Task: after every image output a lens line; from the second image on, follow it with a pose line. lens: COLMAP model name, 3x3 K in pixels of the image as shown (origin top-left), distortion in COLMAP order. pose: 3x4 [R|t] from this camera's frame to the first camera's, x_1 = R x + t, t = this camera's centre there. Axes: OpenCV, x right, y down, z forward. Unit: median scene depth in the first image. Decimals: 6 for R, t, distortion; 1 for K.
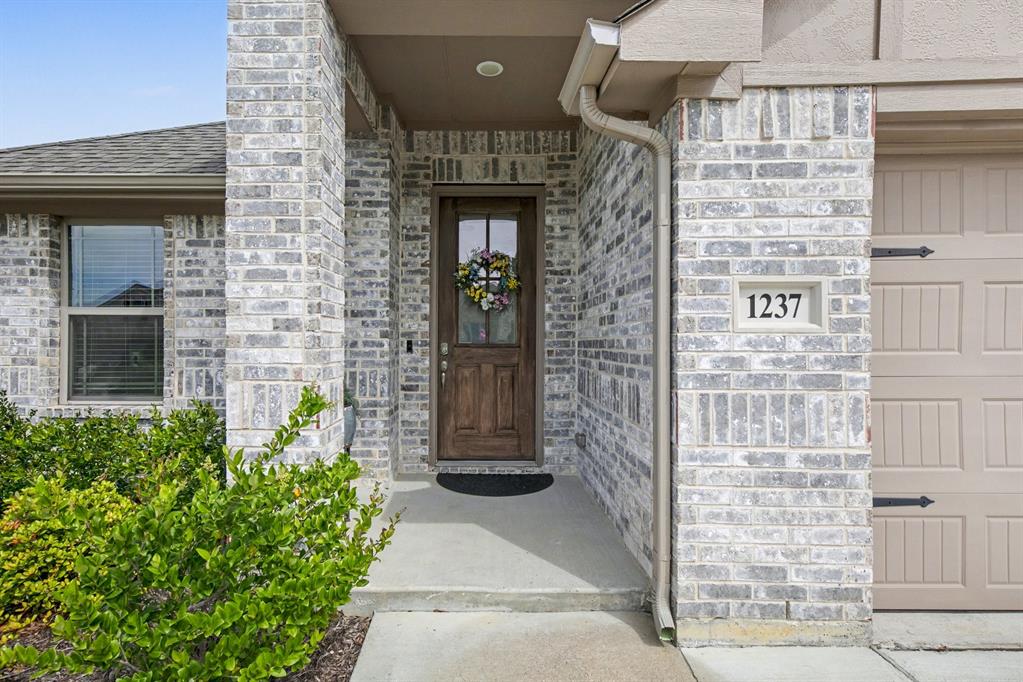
lens RADIAL K [[470.2, 0, 510.8], [0, 470.2, 343.6], [0, 0, 1]] dist [0.014480, 0.000107]
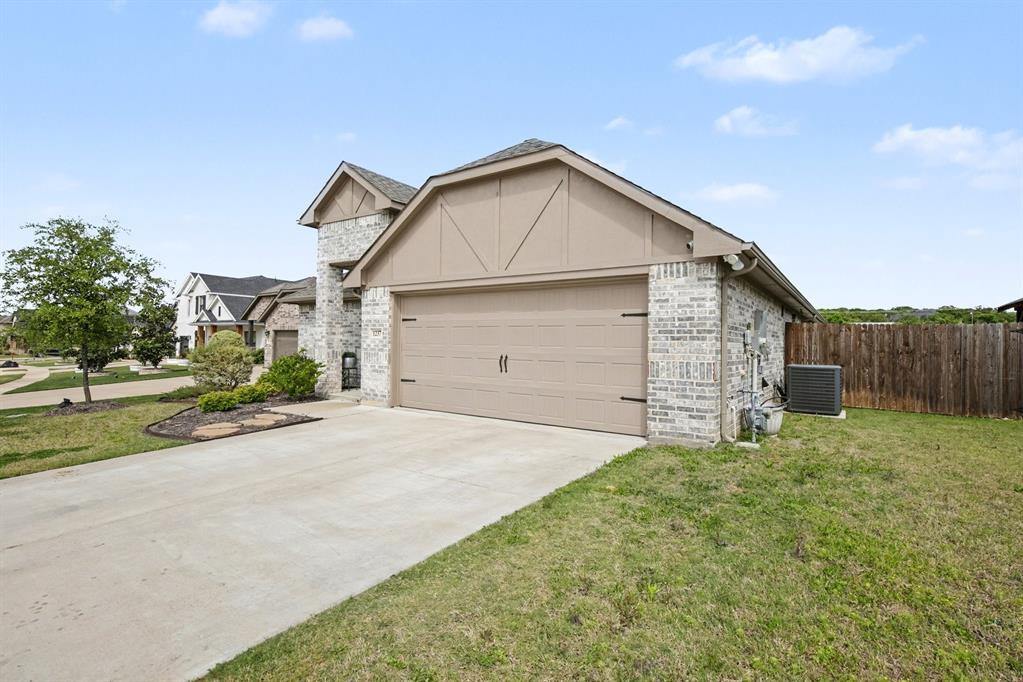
lens RADIAL K [[470.2, 0, 513.2], [0, 470.2, 340.1], [0, 0, 1]] dist [0.014480, 0.000107]
pose [[0.823781, 0.007559, -0.566858, 3.962422], [-0.011838, 0.999922, -0.003870, -0.011554], [0.566785, 0.009899, 0.823806, -1.886920]]
